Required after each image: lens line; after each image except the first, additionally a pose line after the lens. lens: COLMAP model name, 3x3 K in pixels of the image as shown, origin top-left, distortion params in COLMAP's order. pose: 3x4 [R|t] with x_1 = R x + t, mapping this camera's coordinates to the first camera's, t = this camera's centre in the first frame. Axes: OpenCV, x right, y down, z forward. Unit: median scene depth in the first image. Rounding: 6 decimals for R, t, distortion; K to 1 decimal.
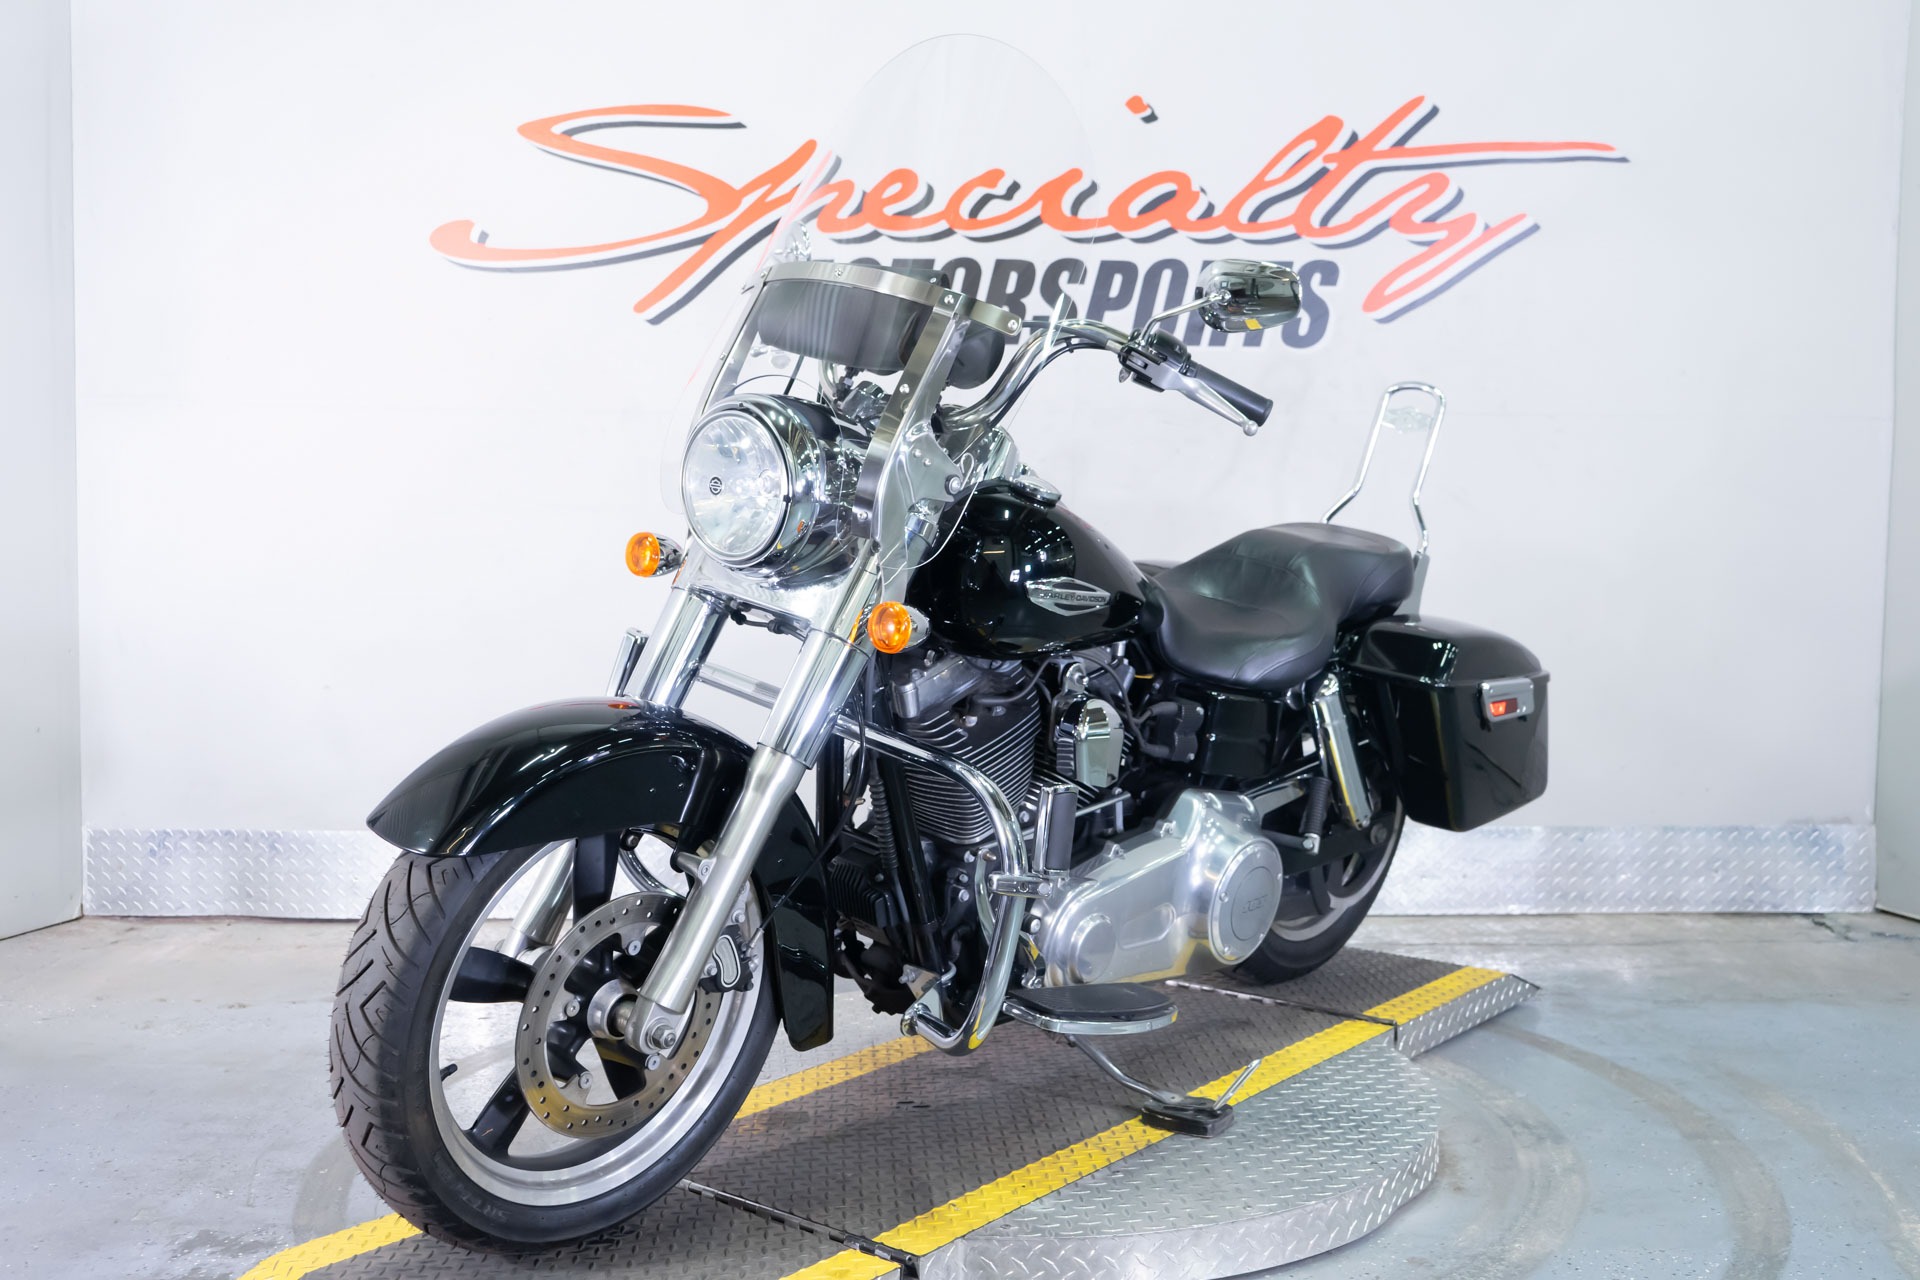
lens RADIAL K [[1931.6, 0, 963.5], [0, 1931.6, 629.7], [0, 0, 1]] dist [0.006404, 0.000000]
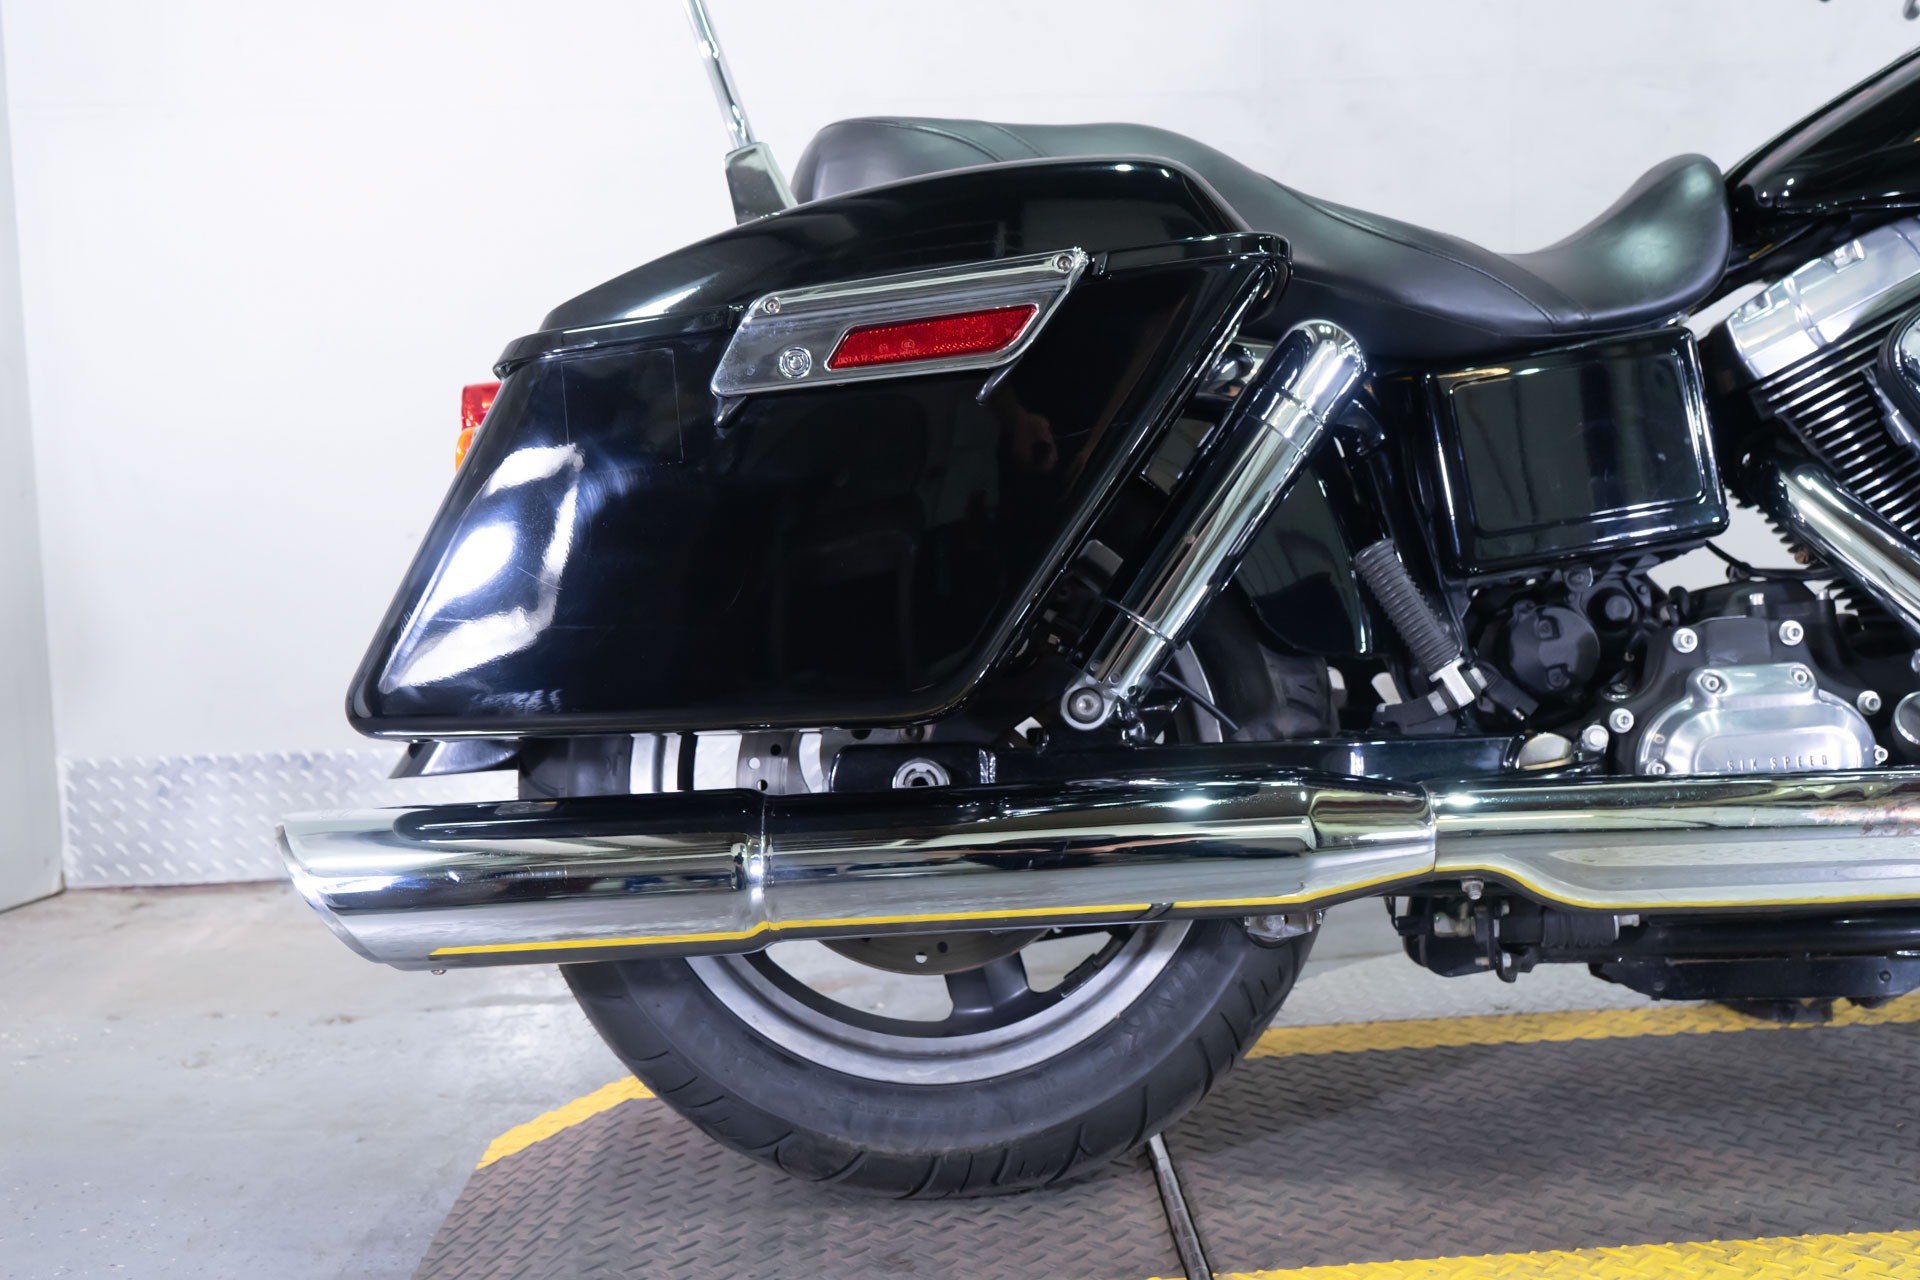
lens RADIAL K [[1994.2, 0, 961.4], [0, 1994.2, 637.9], [0, 0, 1]] dist [0.007970, 0.000000]
pose [[0.998804, -0.041854, 0.025257, -0.159272], [0.040764, 0.998277, 0.042211, 0.044551], [-0.026981, -0.041131, 0.998789, 0.303885]]
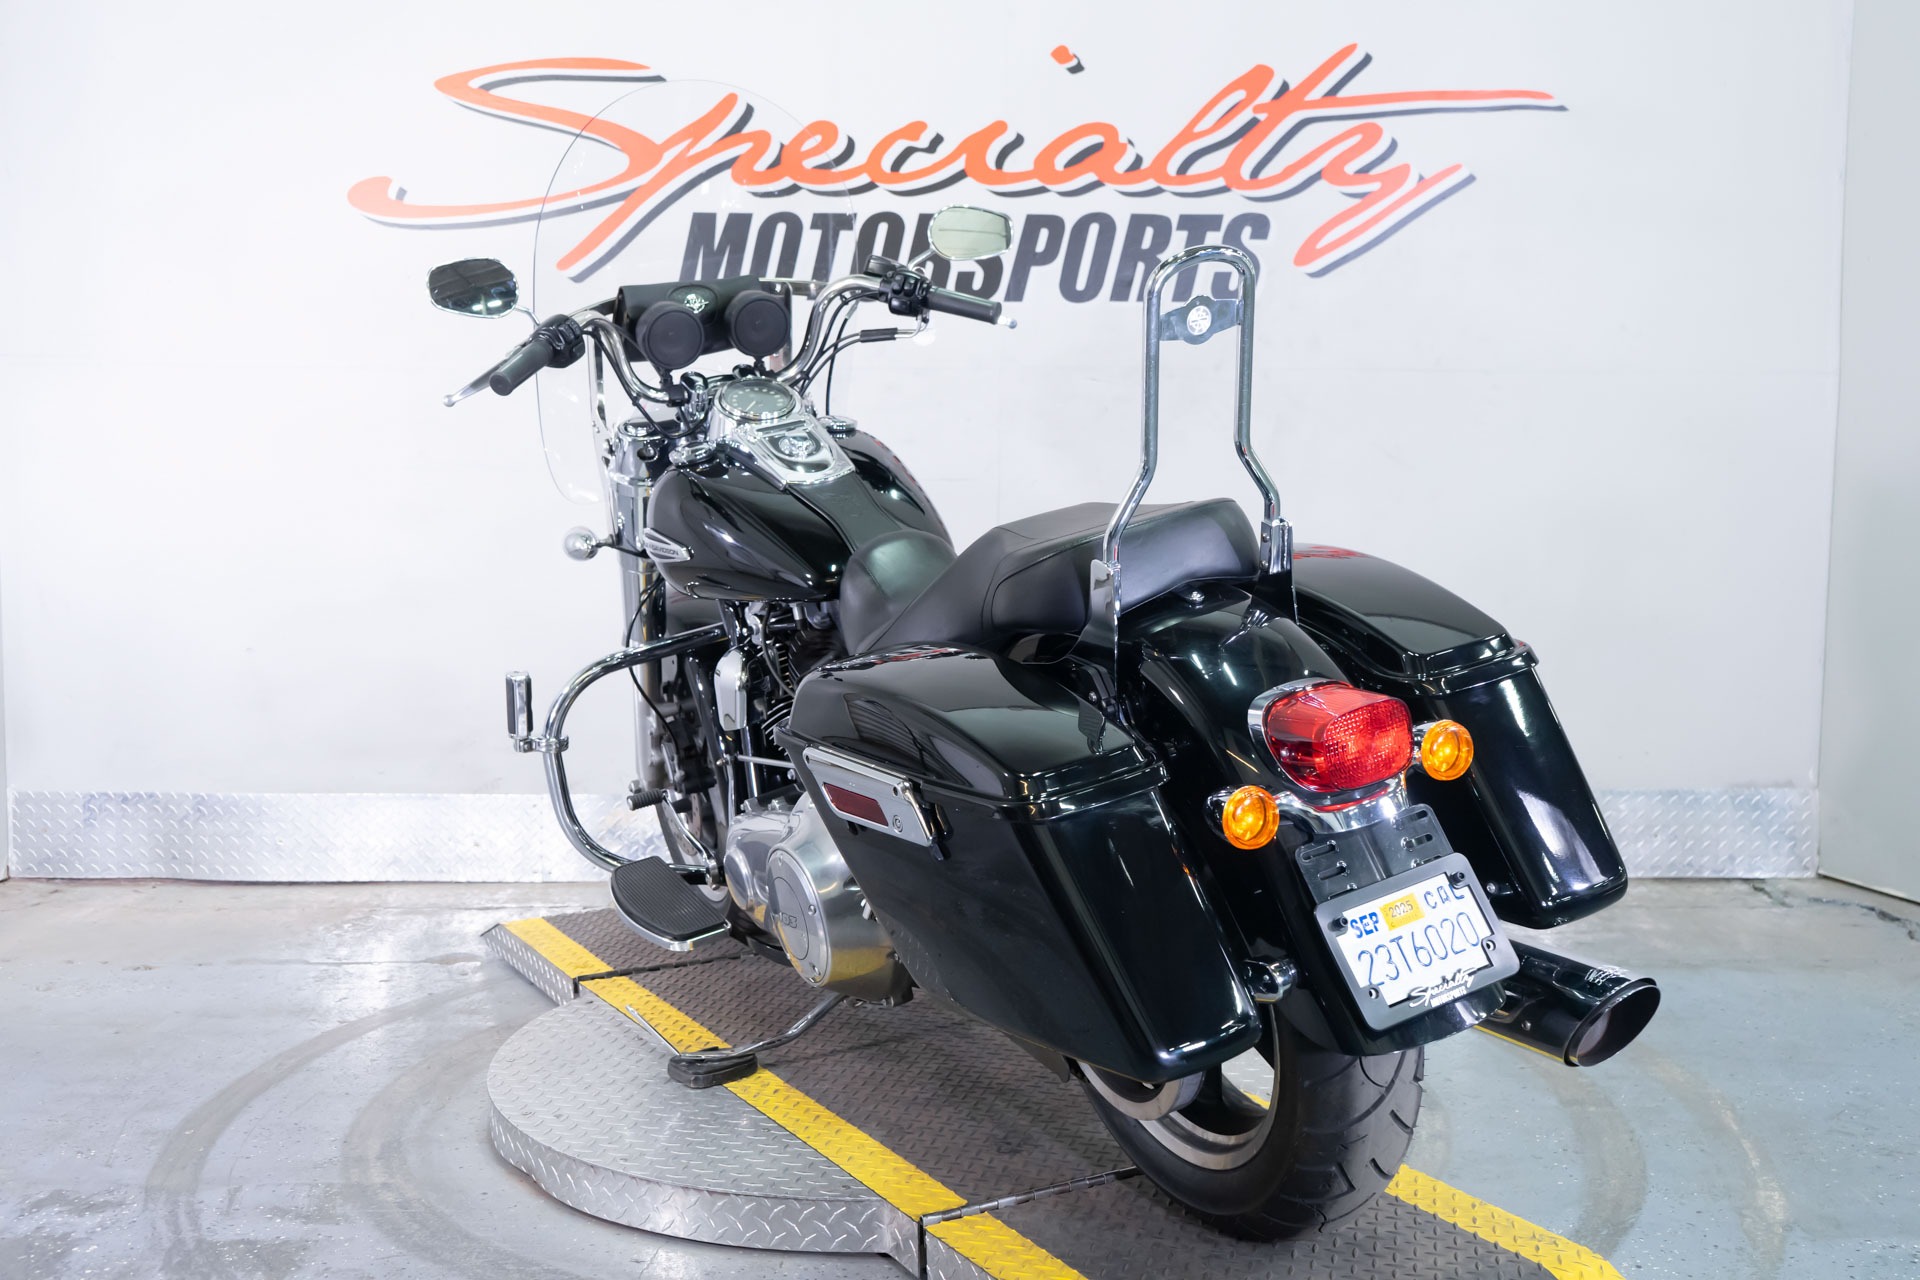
lens RADIAL K [[1948.2, 0, 960.9], [0, 1948.2, 639.3], [0, 0, 1]] dist [0.007825, 0.000000]
pose [[0.999798, -0.000624, -0.020068, 0.057643], [0.001084, 0.999737, 0.022912, 0.001973], [0.020048, -0.022929, 0.999536, 0.004246]]
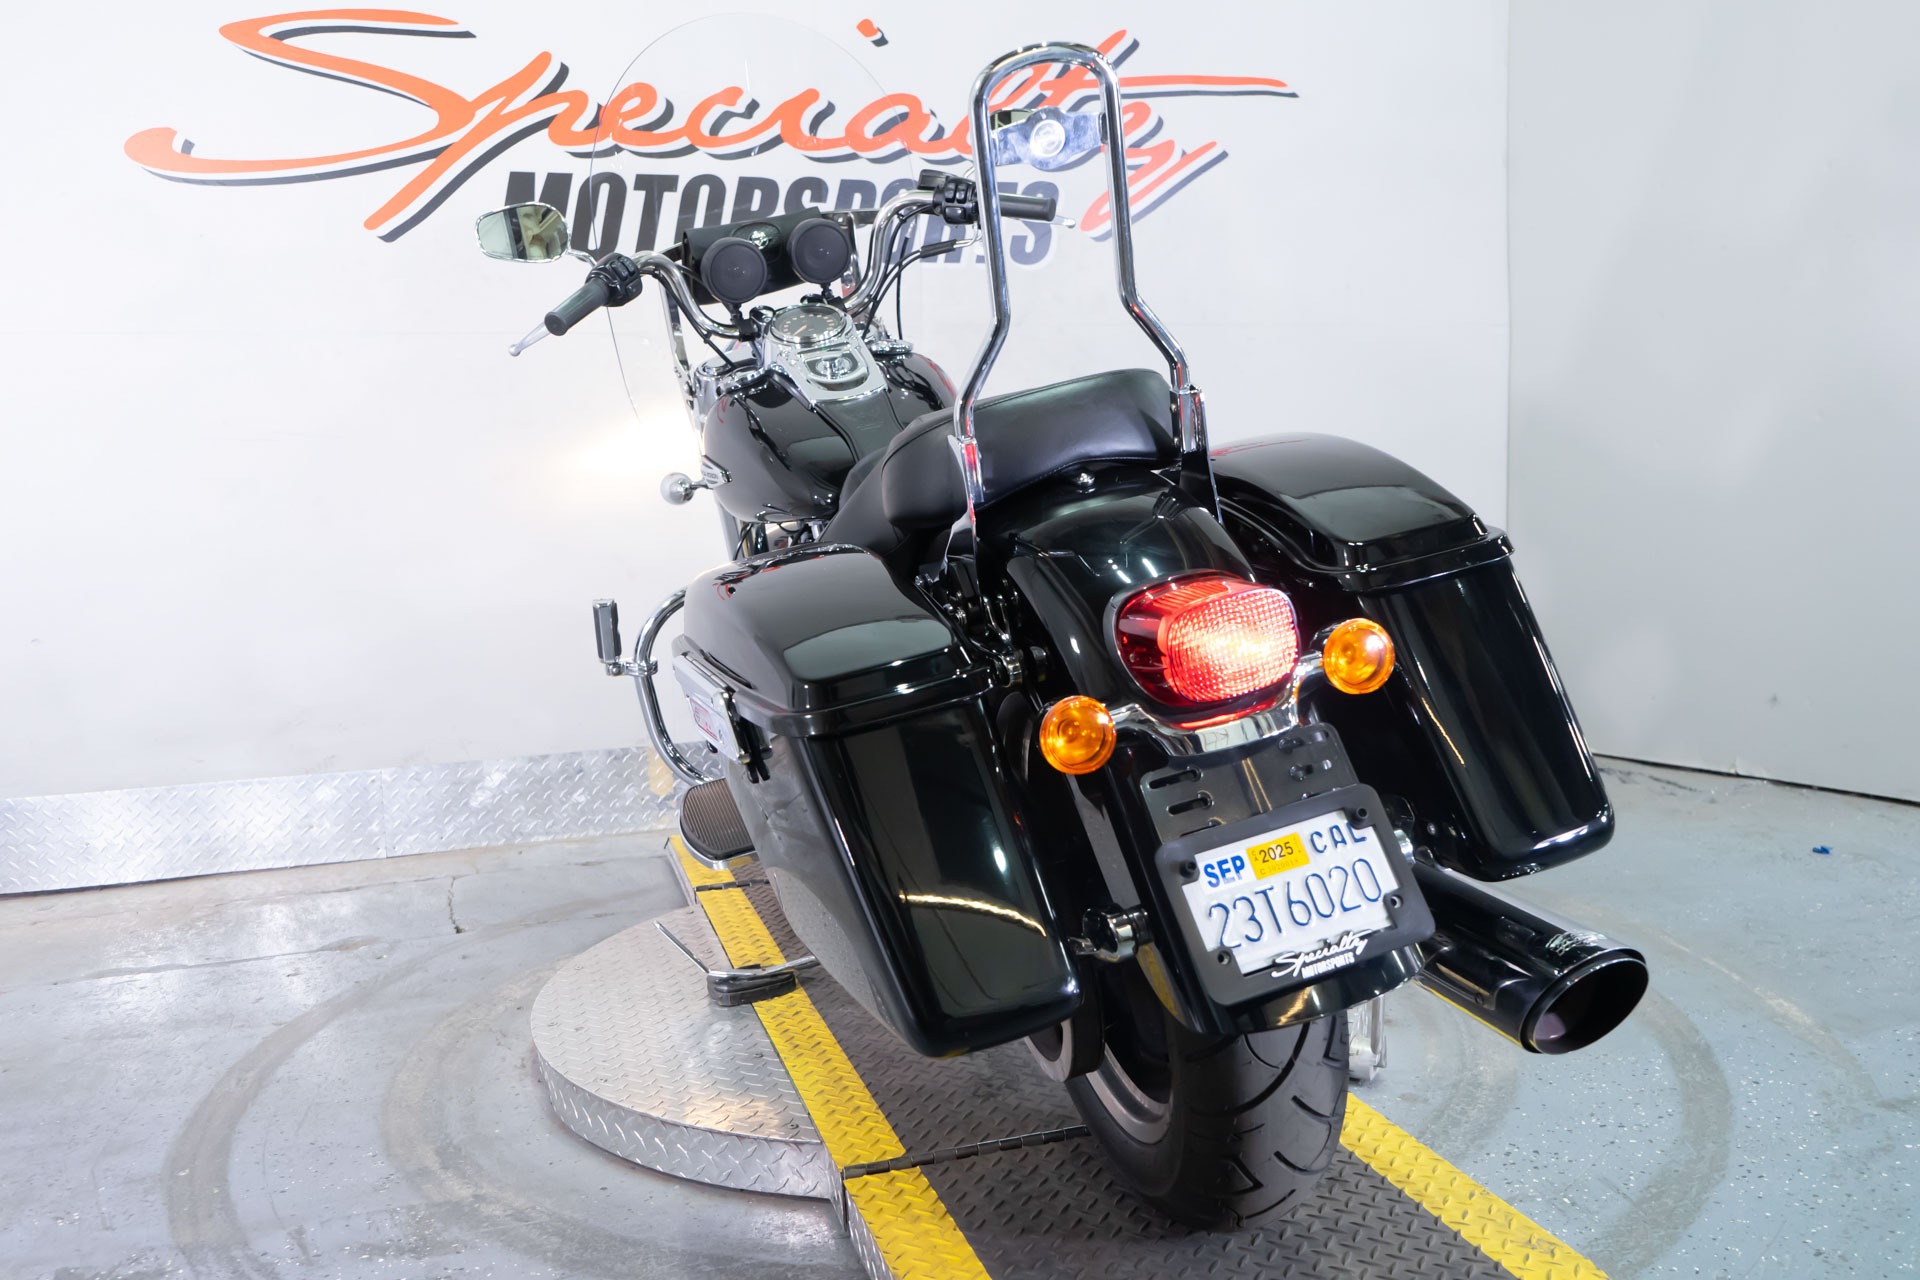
lens RADIAL K [[1622.8, 0, 967.9], [0, 1622.8, 627.5], [0, 0, 1]] dist [0.000290, 0.007214]
pose [[0.959724, -0.062949, 0.273802, -0.117062], [0.054482, 0.997775, 0.038427, 0.018904], [-0.275612, -0.021962, 0.961018, 0.139778]]
